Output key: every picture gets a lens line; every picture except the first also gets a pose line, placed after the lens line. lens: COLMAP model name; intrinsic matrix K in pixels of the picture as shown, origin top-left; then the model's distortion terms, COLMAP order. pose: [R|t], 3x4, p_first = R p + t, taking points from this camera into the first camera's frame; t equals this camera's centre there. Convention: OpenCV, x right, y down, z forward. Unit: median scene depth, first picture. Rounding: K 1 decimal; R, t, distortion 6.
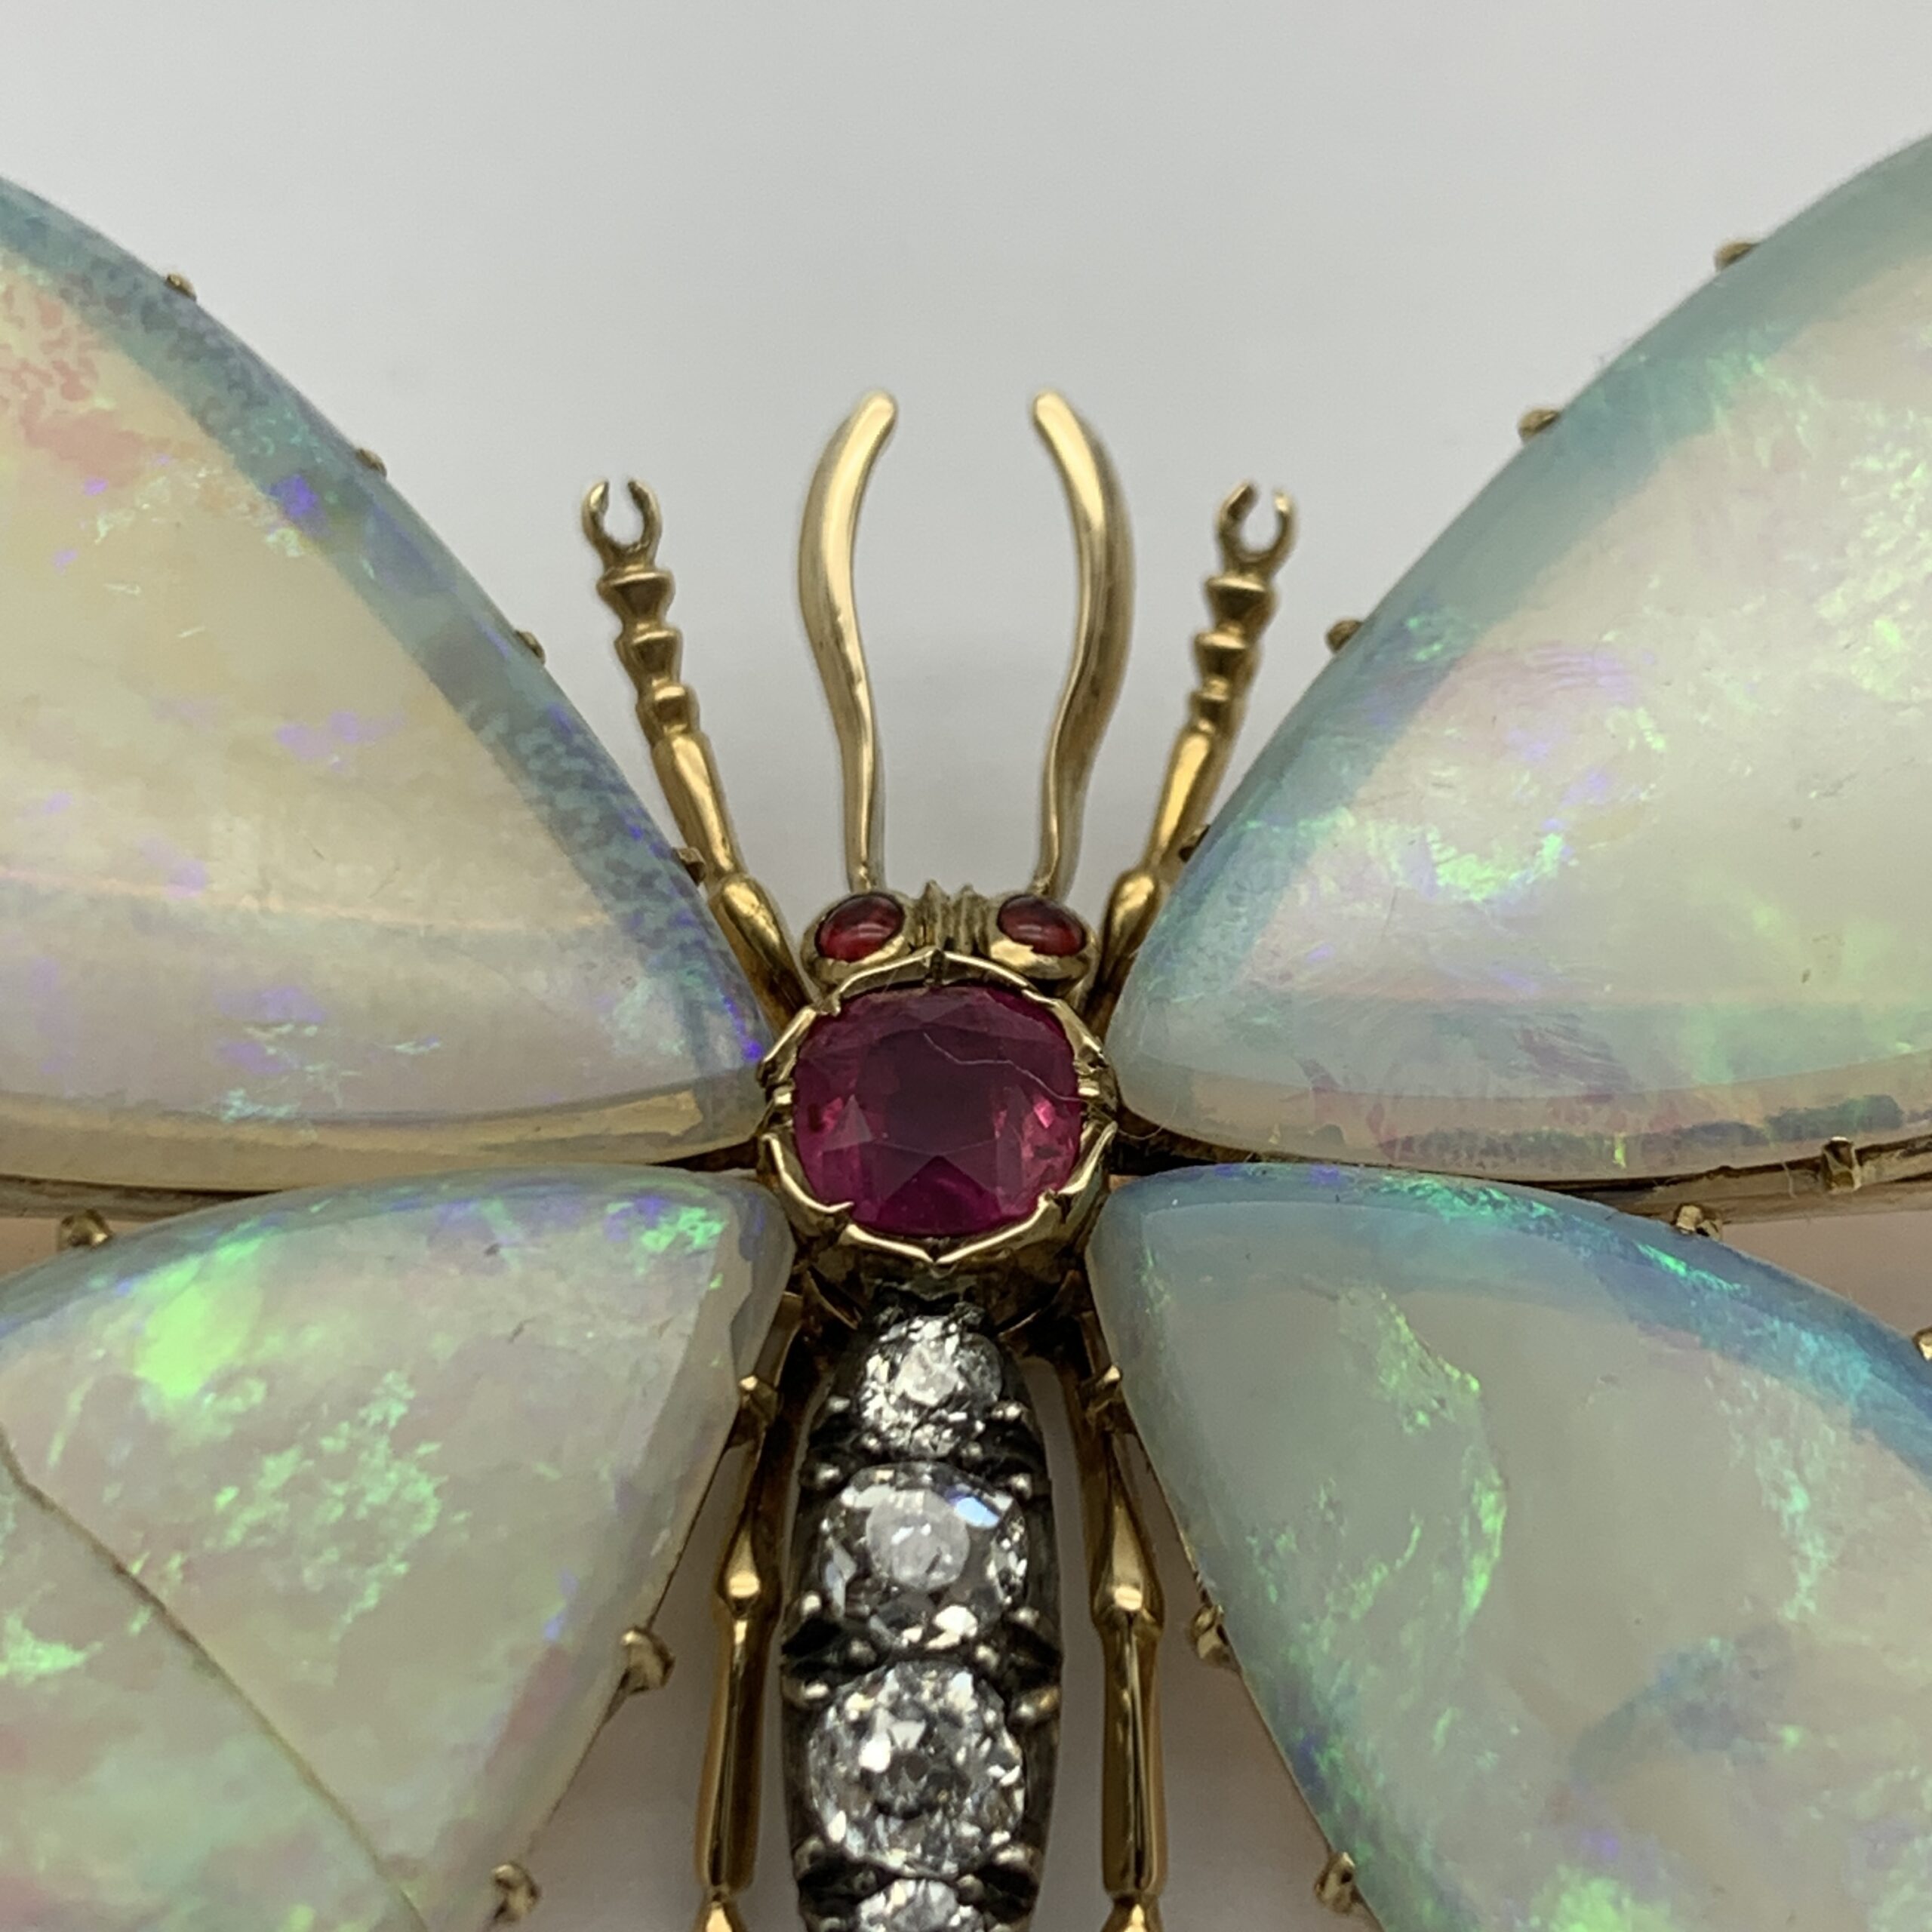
lens RADIAL K [[4802.0, 0, 977.7], [0, 4802.0, 961.1], [0, 0, 1]] dist [0.180402, 0.000000]
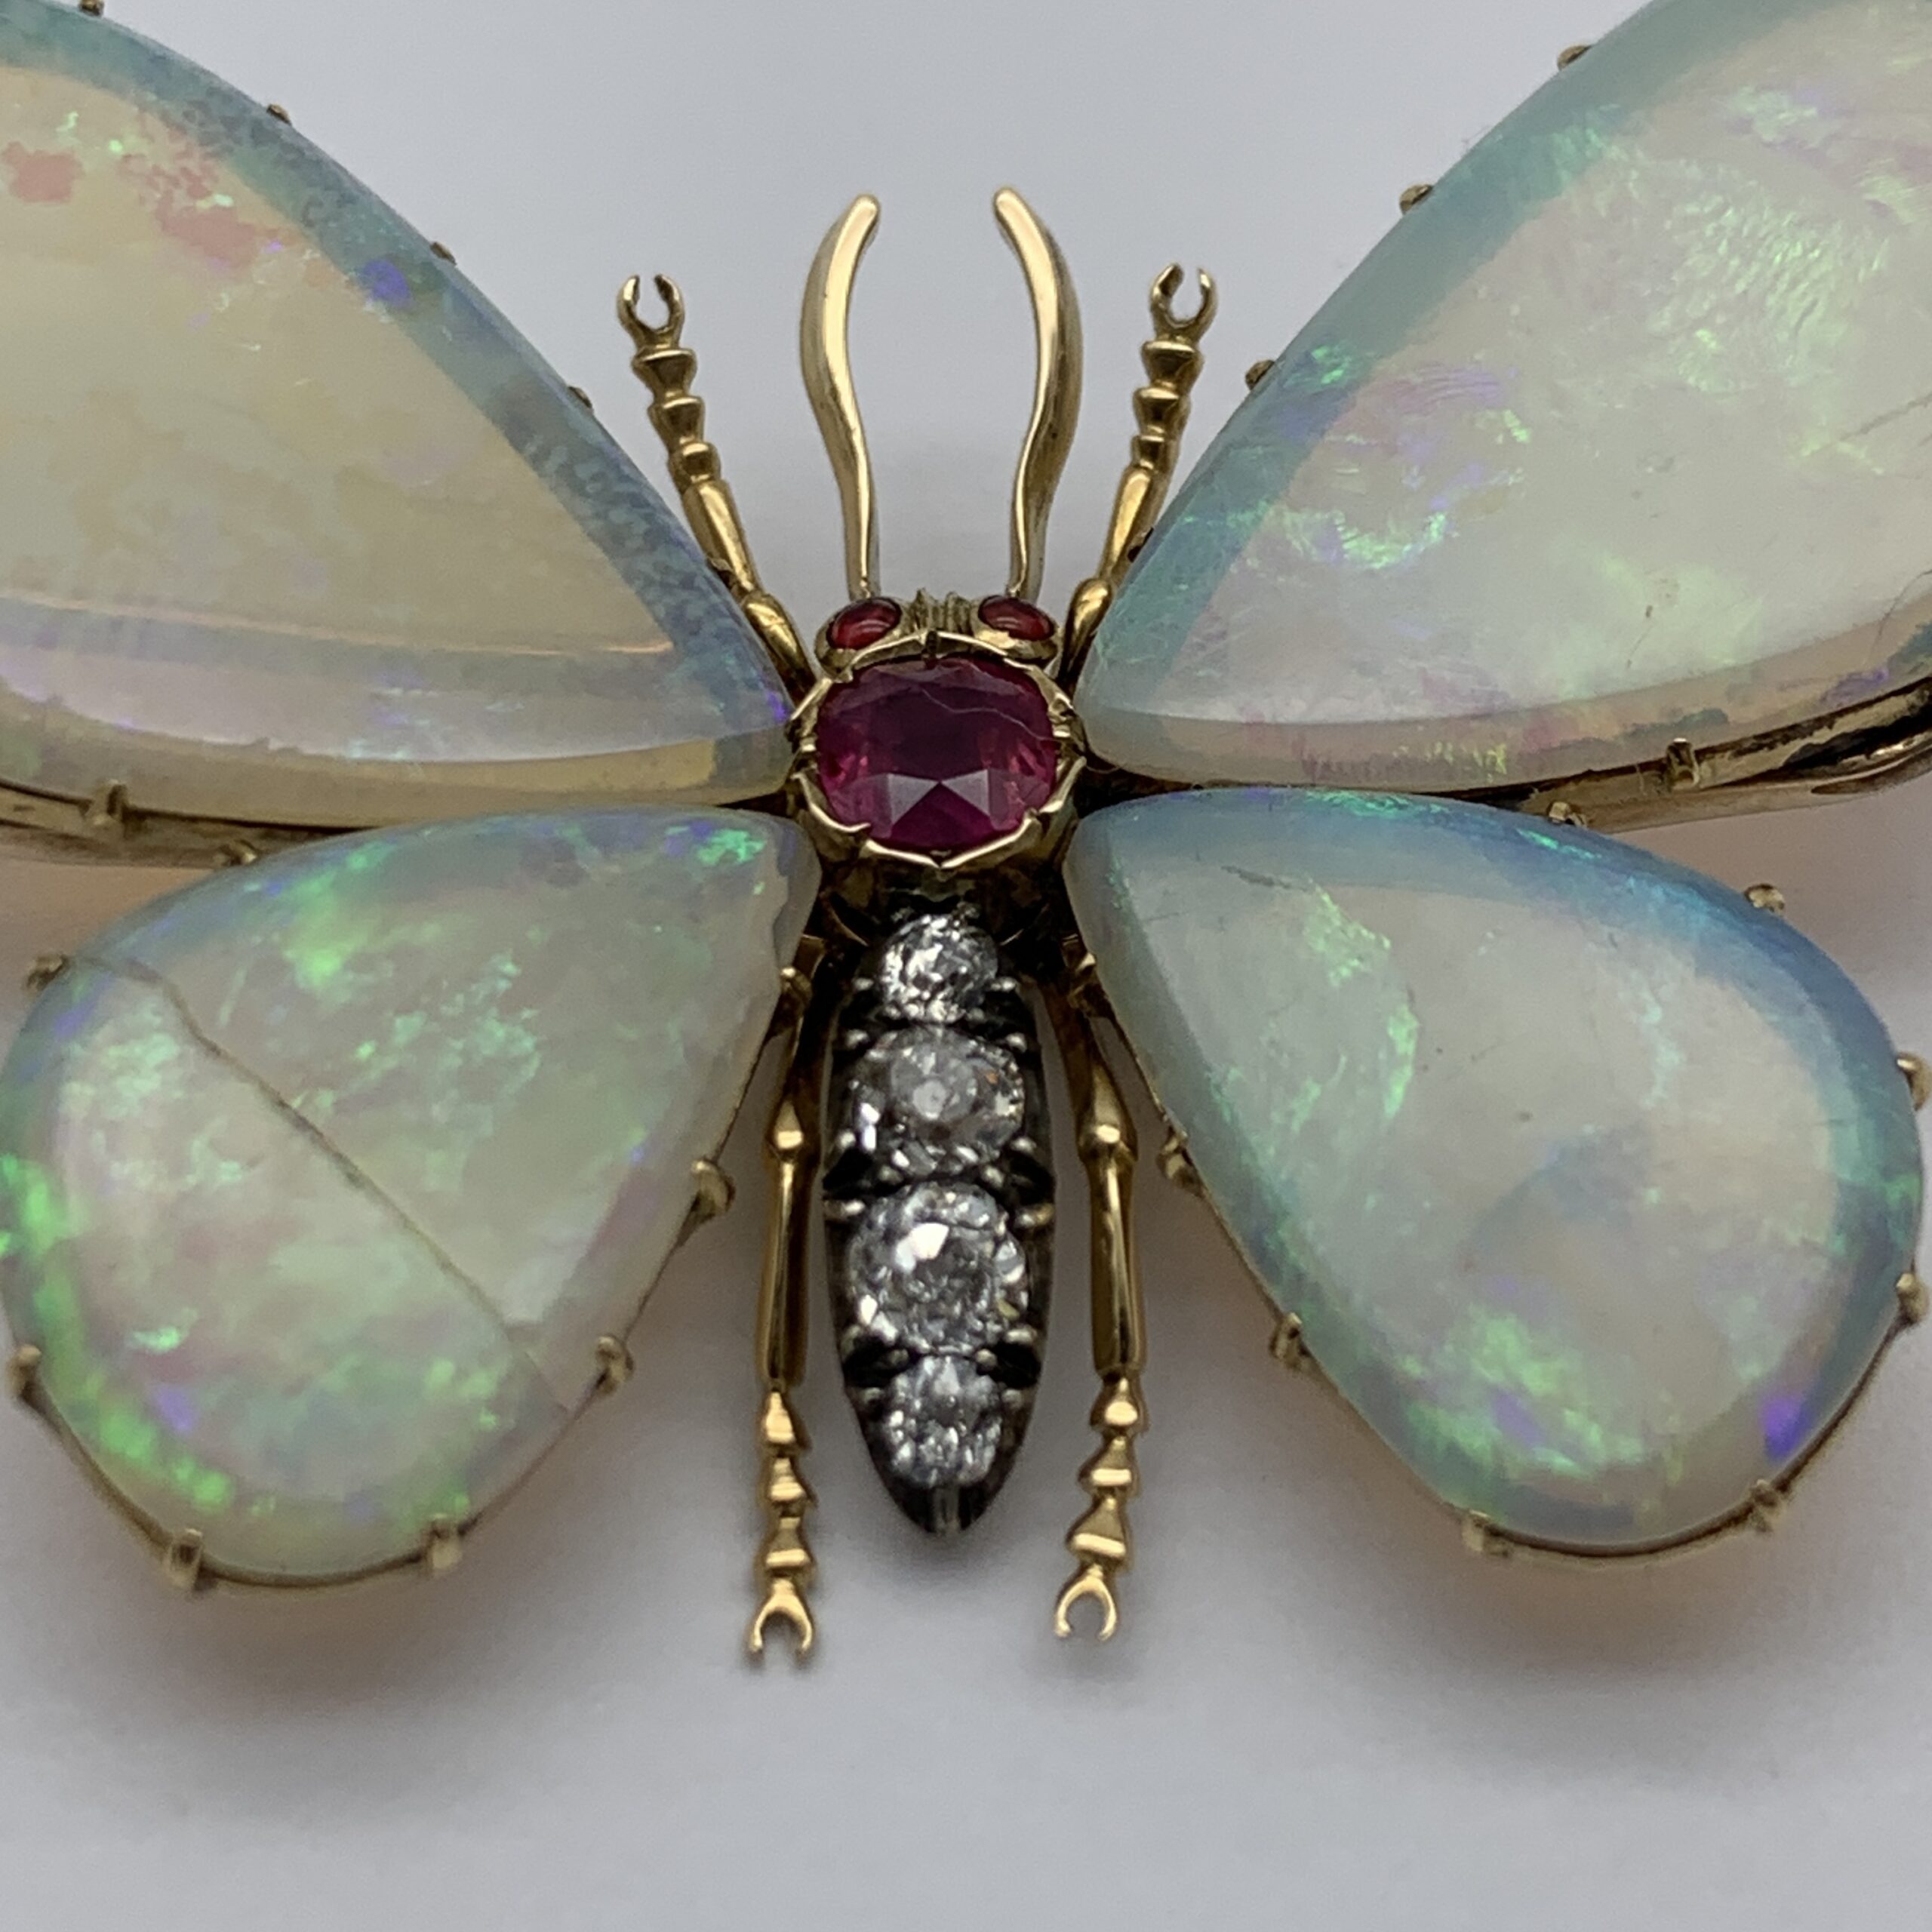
lens RADIAL K [[4802.0, 0, 976.1], [0, 4802.0, 978.9], [0, 0, 1]] dist [0.180402, 0.000000]
pose [[0.999395, -0.028243, 0.020316, -0.024672], [0.029245, 0.998280, -0.050817, 0.150023], [-0.018846, 0.051381, 0.998501, -0.202063]]
